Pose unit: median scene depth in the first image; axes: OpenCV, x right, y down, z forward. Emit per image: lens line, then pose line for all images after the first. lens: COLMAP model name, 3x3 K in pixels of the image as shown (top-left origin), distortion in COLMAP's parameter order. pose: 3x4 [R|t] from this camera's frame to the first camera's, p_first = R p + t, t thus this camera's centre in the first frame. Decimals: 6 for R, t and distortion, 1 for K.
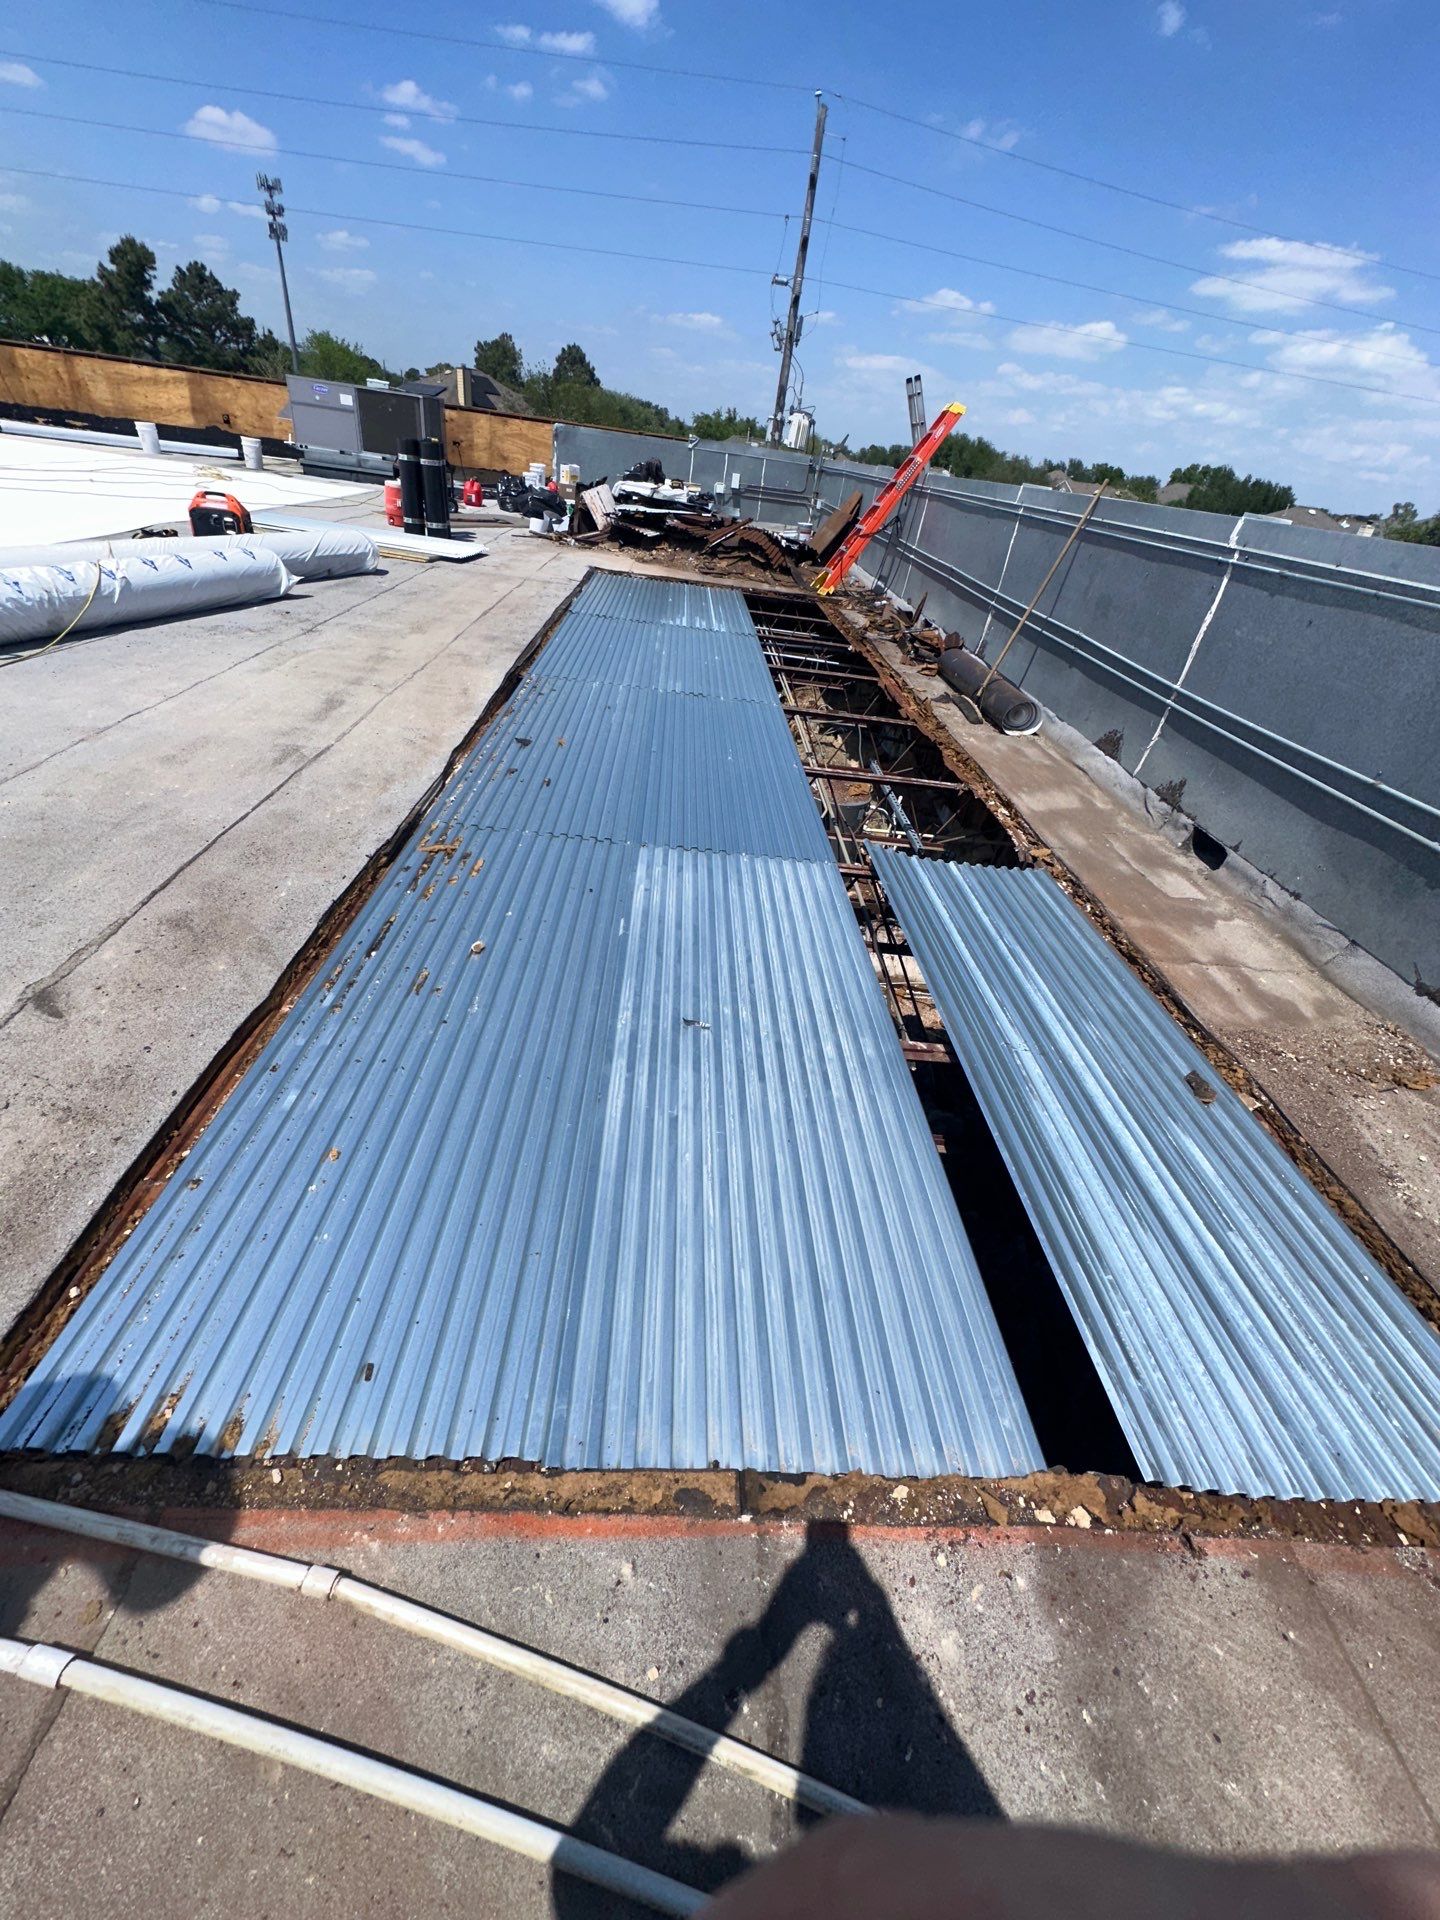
lens RADIAL K [[766.0, 0, 720.0], [0, 766.0, 960.0], [0, 0, 1]] dist [-0.002493, -0.000251]
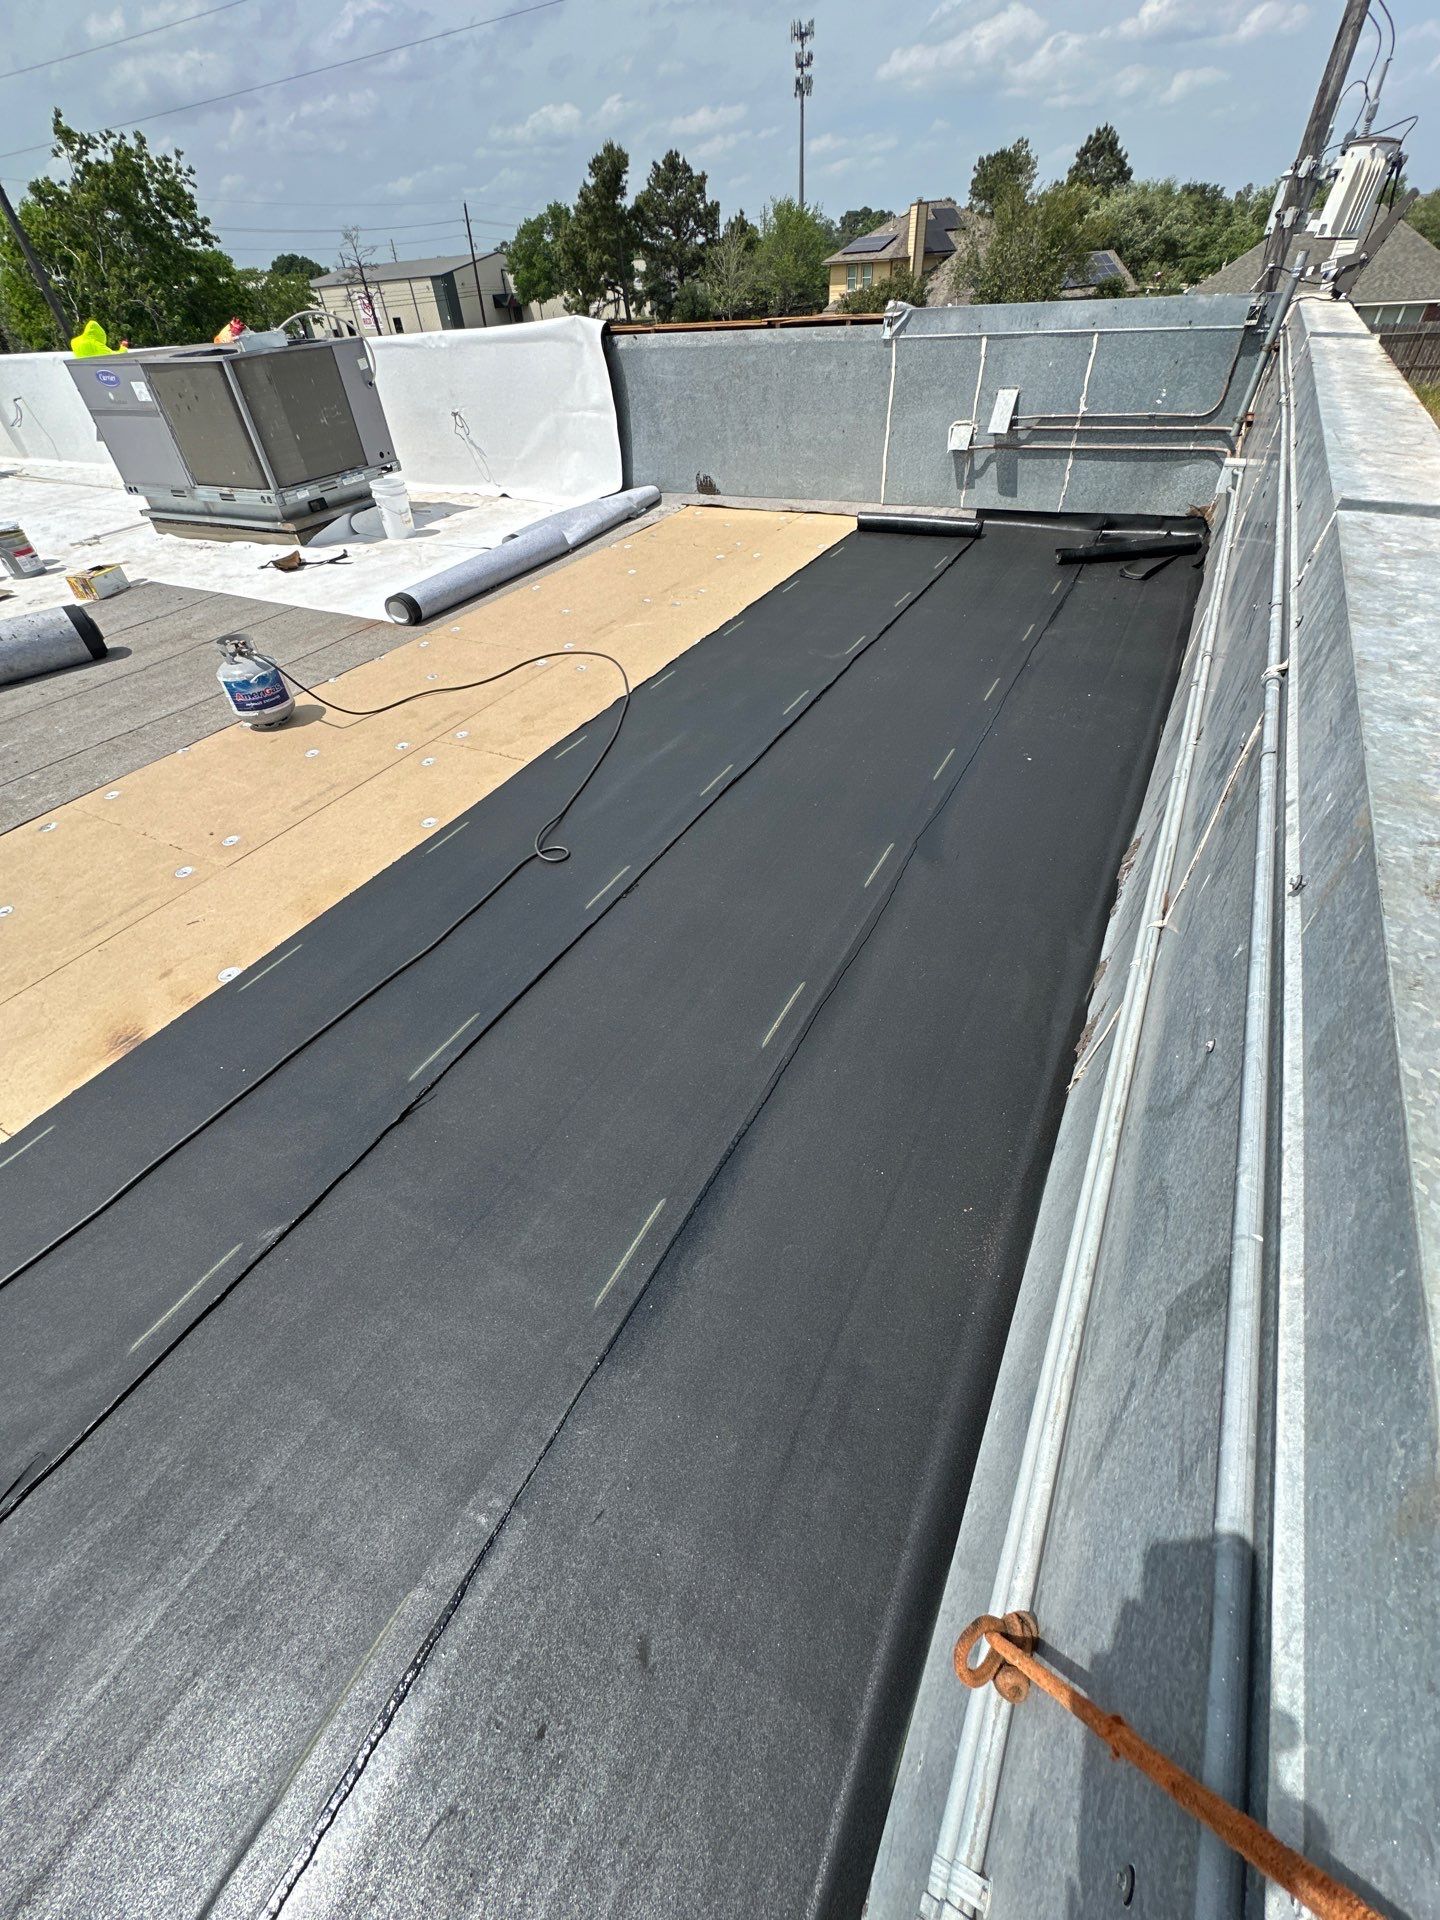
lens RADIAL K [[766.0, 0, 720.0], [0, 766.0, 960.0], [0, 0, 1]] dist [-0.002493, -0.000251]
pose [[0.852125, 0.207165, -0.480590, 0.097222], [-0.144051, 0.975689, 0.165169, -0.286055], [0.503123, -0.071515, 0.861251, 0.414736]]
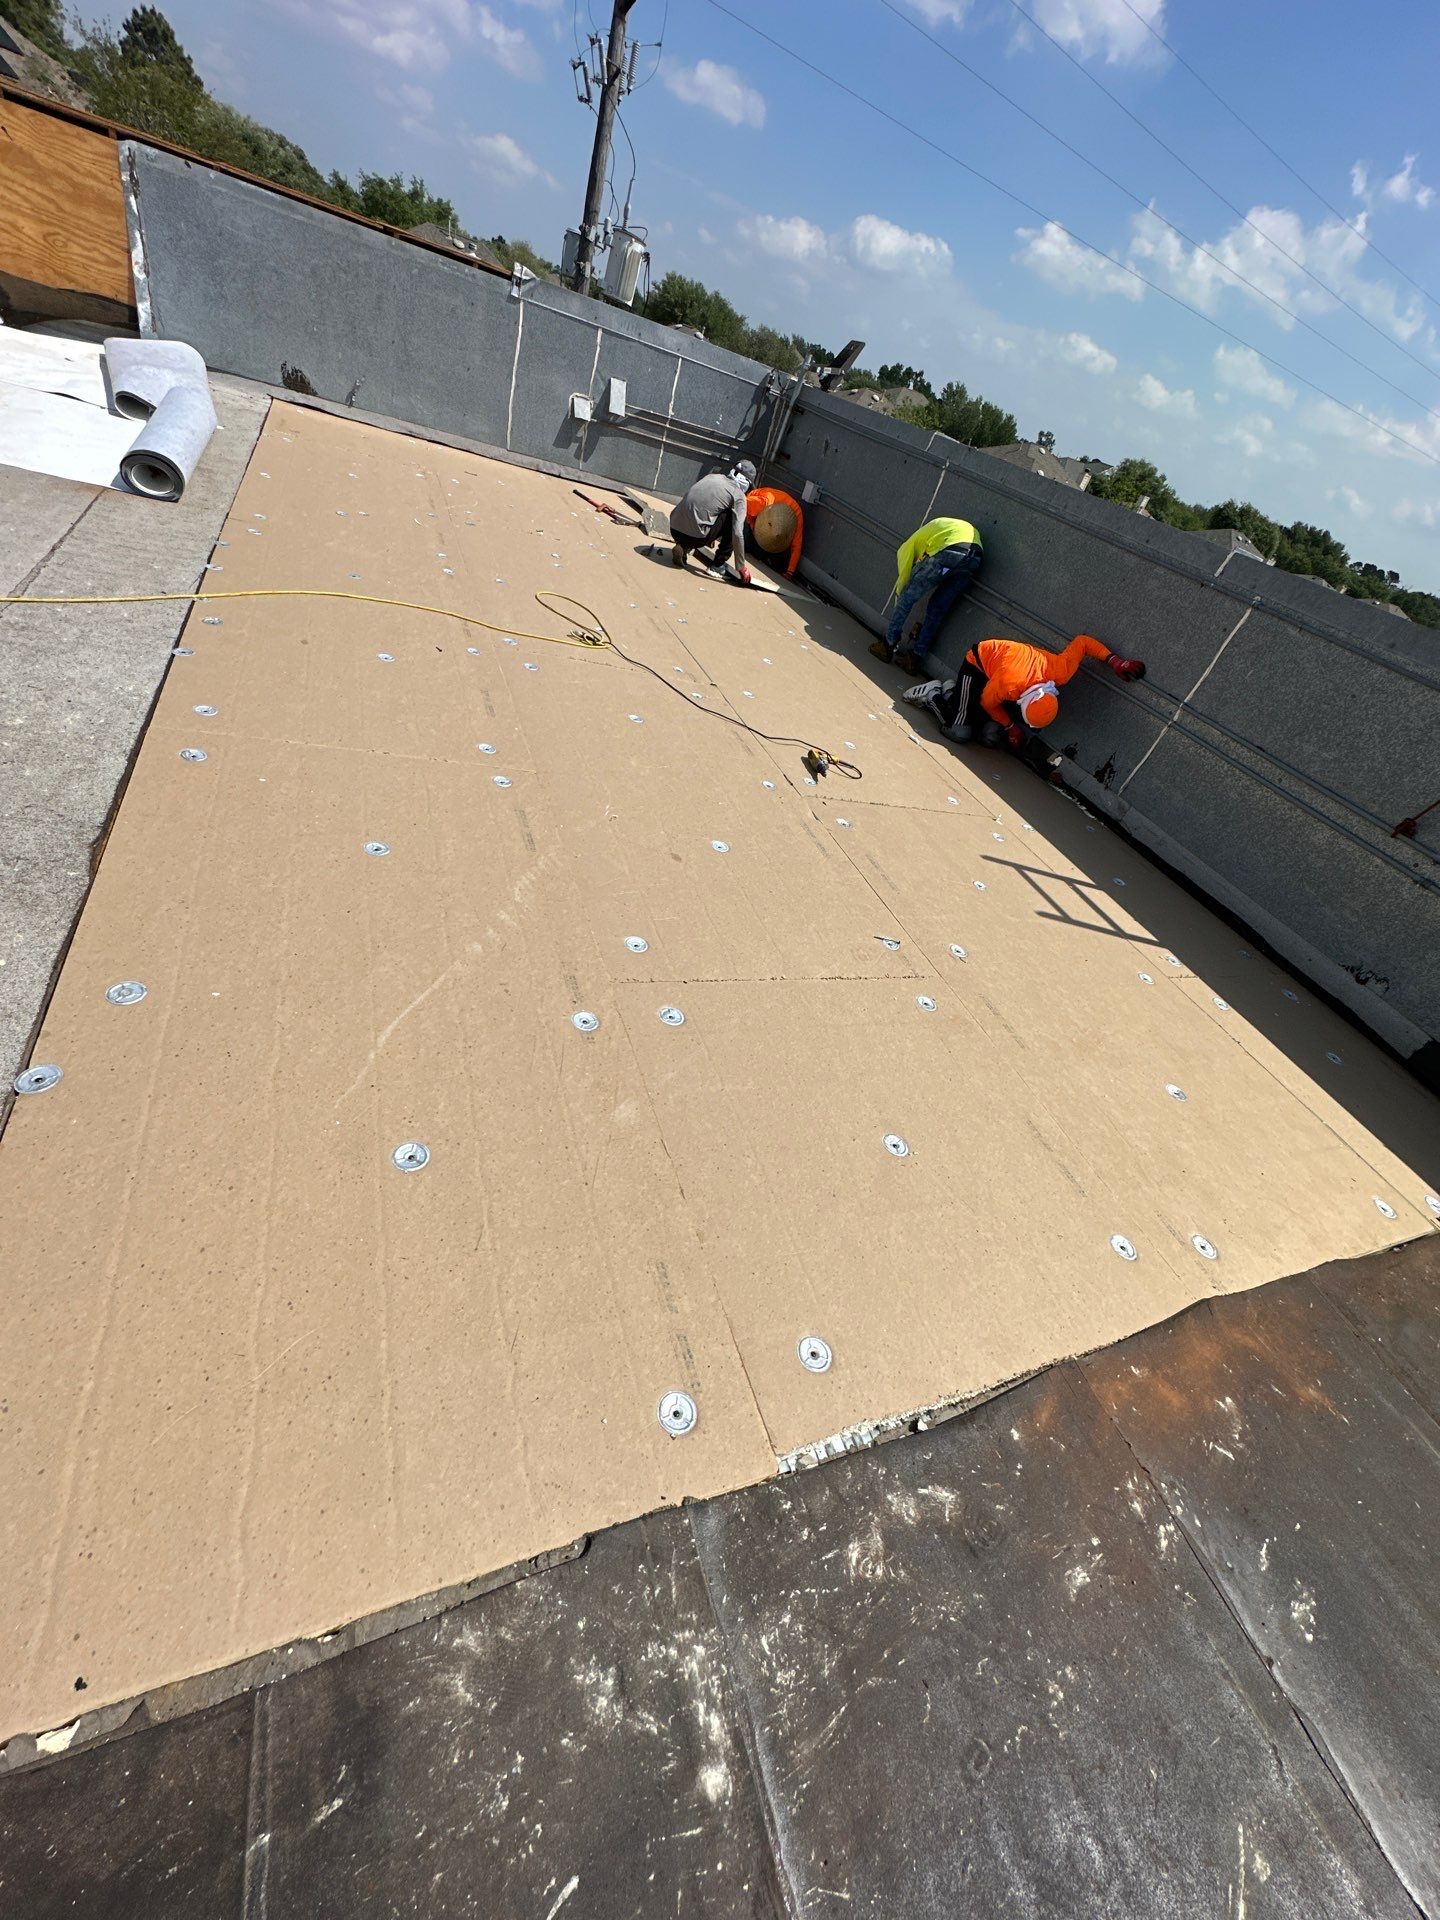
lens RADIAL K [[766.0, 0, 720.0], [0, 766.0, 960.0], [0, 0, 1]] dist [-0.002493, -0.000251]
pose [[0.935768, -0.078081, 0.343863, -0.074194], [0.026370, 0.987941, 0.152572, -0.253963], [-0.351630, -0.133704, 0.926542, 0.357417]]
